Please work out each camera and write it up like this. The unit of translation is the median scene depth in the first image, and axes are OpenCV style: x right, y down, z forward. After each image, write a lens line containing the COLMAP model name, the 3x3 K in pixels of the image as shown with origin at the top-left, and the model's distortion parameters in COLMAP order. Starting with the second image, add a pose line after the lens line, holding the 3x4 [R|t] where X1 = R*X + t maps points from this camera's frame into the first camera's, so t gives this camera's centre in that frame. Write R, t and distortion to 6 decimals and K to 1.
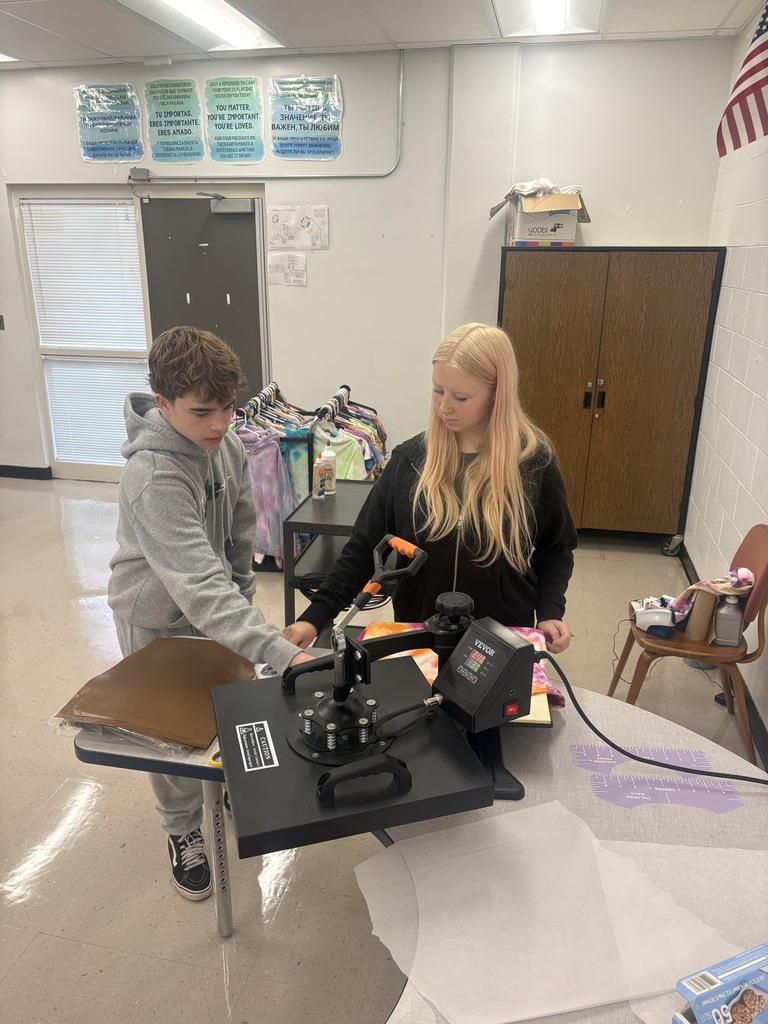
lens RADIAL K [[758.0, 0, 384.0], [0, 758.0, 512.0], [0, 0, 1]] dist [0.046500, -0.127093]
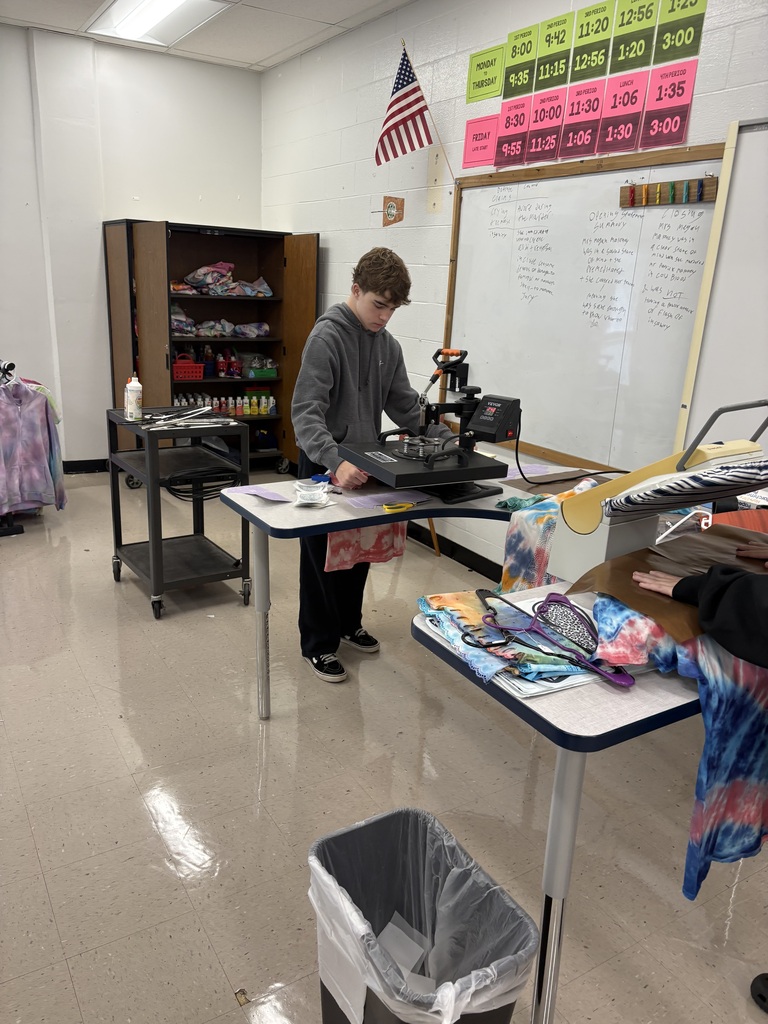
lens RADIAL K [[770.8, 0, 384.0], [0, 770.8, 512.0], [0, 0, 1]] dist [0.053373, -0.055189]
pose [[0.721395, -0.178108, 0.669228, -0.791807], [0.184120, 0.980909, 0.062587, 0.143187], [-0.667599, 0.078068, 0.740416, -0.170875]]
